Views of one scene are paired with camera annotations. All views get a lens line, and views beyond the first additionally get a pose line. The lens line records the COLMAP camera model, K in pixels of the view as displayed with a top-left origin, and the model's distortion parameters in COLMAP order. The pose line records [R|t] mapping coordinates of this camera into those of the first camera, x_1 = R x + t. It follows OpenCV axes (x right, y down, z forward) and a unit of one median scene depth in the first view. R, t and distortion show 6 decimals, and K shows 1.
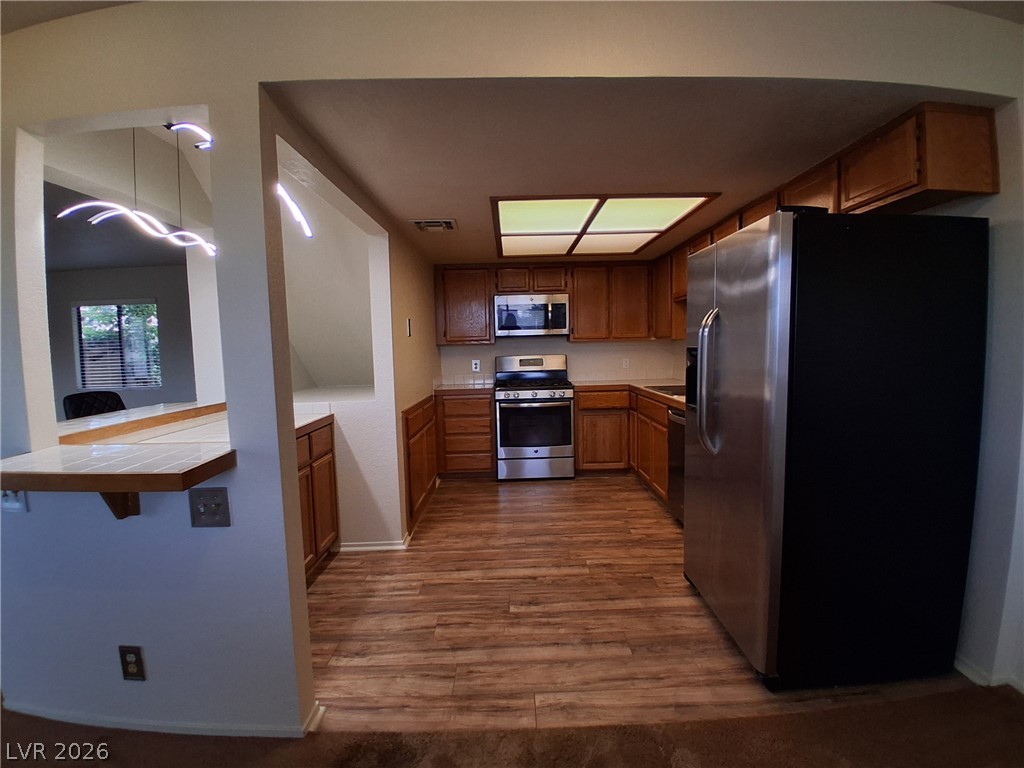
lens RADIAL K [[502.9, 0, 514.9], [0, 502.9, 387.0], [0, 0, 1]] dist [0.002755, -0.041743]
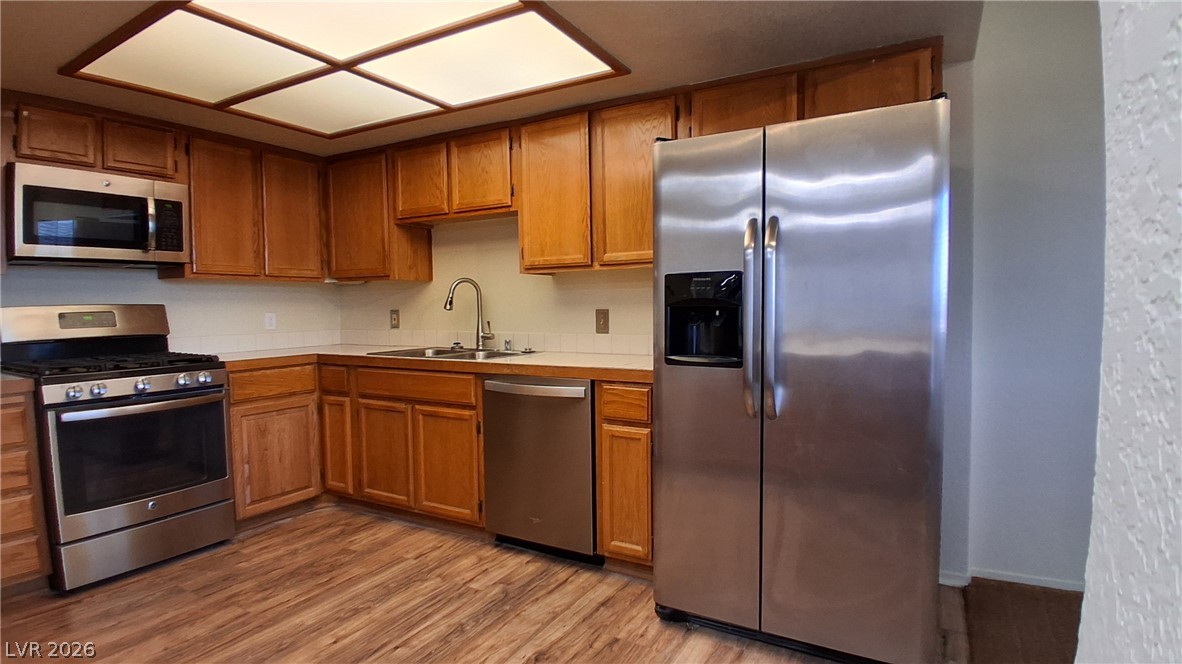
lens RADIAL K [[602.4, 0, 590.4], [0, 602.4, 334.7], [0, 0, 1]] dist [-0.050453, -0.000789]
pose [[0.503488, -0.023988, 0.863669, -0.216313], [0.069234, 0.997520, -0.012655, 0.003911], [-0.861224, 0.066167, 0.503900, 0.359528]]
